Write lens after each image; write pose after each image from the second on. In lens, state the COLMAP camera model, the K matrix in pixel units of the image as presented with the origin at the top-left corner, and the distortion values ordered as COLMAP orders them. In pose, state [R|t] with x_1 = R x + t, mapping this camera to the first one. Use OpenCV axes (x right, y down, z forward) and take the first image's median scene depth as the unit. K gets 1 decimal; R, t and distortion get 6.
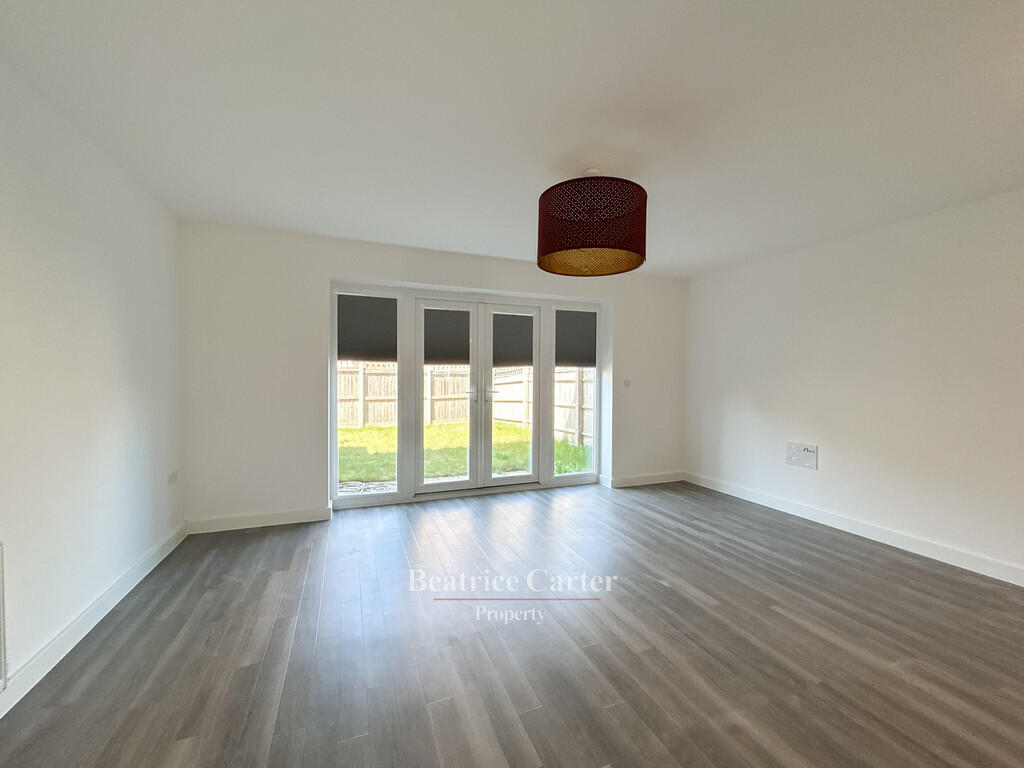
lens RADIAL K [[416.5, 0, 512.0], [0, 416.5, 384.0], [0, 0, 1]] dist [0.001026, 0.000023]
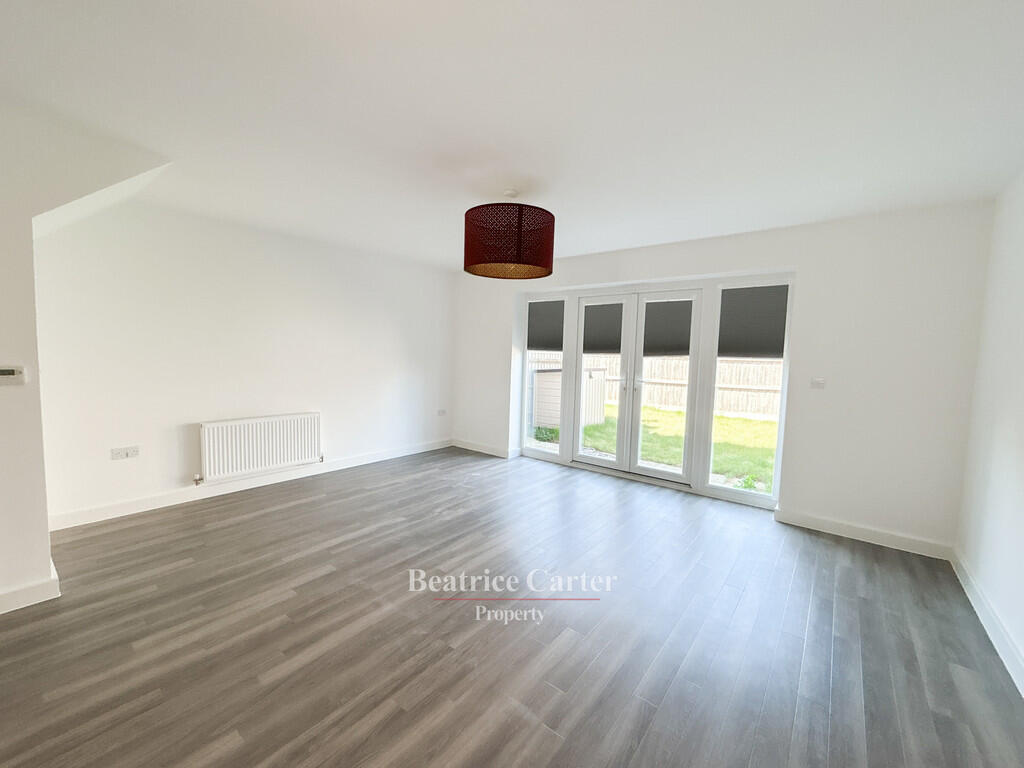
lens RADIAL K [[415.0, 0, 512.0], [0, 415.0, 384.0], [0, 0, 1]] dist [-0.000880, -0.000111]
pose [[0.500153, 0.073893, -0.862779, 0.675568], [-0.042298, 0.997248, 0.060889, -0.022802], [0.864903, 0.006039, 0.501902, 0.227439]]
